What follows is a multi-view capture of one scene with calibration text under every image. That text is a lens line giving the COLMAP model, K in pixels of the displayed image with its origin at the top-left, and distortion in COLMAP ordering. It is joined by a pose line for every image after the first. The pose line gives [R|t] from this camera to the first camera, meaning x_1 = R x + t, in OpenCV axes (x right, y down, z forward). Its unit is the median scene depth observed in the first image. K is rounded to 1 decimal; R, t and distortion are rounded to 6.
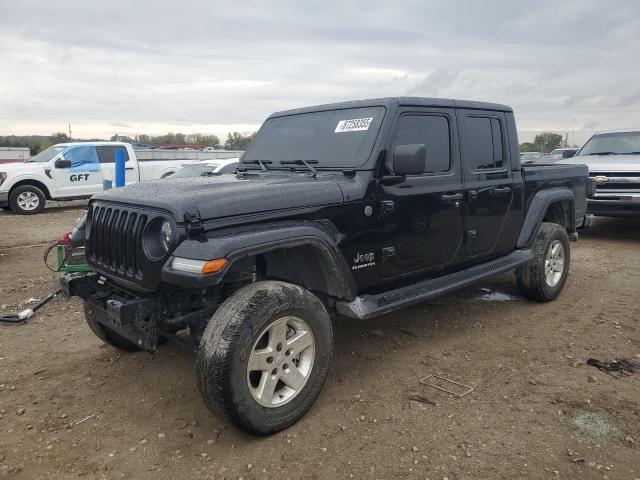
lens RADIAL K [[529.1, 0, 320.0], [0, 529.1, 240.0], [0, 0, 1]] dist [0.002322, -0.002851]
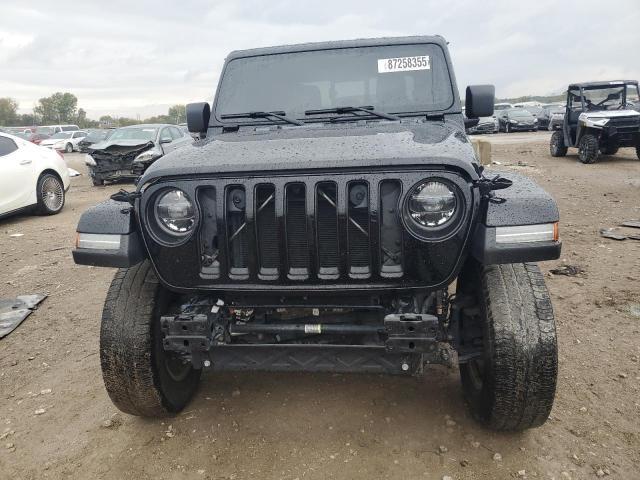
lens RADIAL K [[516.7, 0, 320.0], [0, 516.7, 240.0], [0, 0, 1]] dist [0.029115, 0.001454]
pose [[0.763739, -0.174388, 0.621524, -0.586567], [0.143584, 0.984591, 0.099819, -0.035039], [-0.629354, 0.013005, 0.777010, 0.401376]]
